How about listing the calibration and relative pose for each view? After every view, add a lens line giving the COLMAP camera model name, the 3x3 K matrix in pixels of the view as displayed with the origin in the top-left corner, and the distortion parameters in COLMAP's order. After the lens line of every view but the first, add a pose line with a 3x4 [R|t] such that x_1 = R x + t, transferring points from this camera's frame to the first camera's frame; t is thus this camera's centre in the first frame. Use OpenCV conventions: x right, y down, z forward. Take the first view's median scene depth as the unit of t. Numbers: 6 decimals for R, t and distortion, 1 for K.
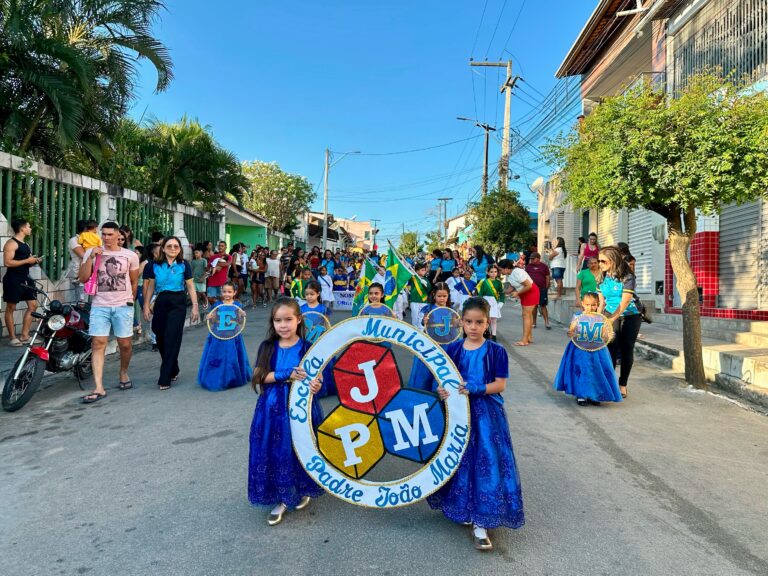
lens RADIAL K [[593.7, 0, 386.5], [0, 593.7, 283.0], [0, 0, 1]] dist [0.161621, -0.240895]
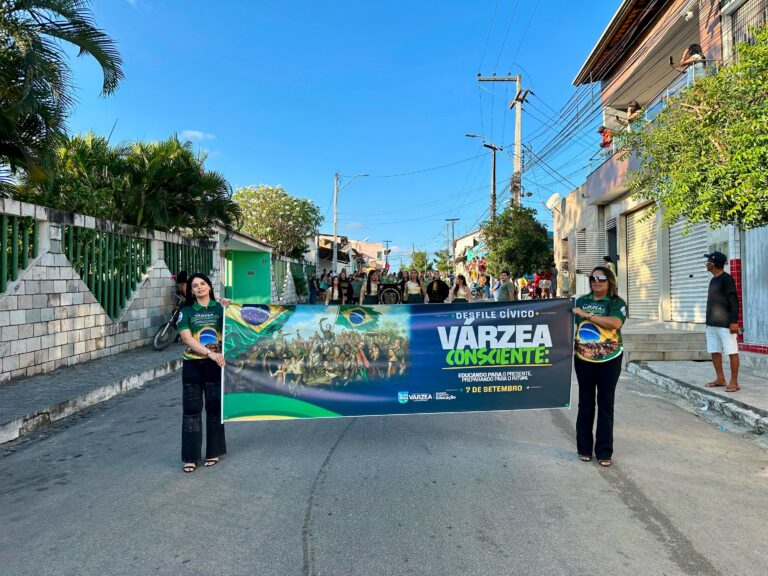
lens RADIAL K [[543.0, 0, 387.4], [0, 543.0, 281.3], [0, 0, 1]] dist [0.151851, -0.197924]
pose [[0.999532, -0.022075, -0.021190, 0.005689], [0.021421, 0.999302, -0.030606, -0.016381], [0.021851, 0.030137, 0.999307, 0.129939]]
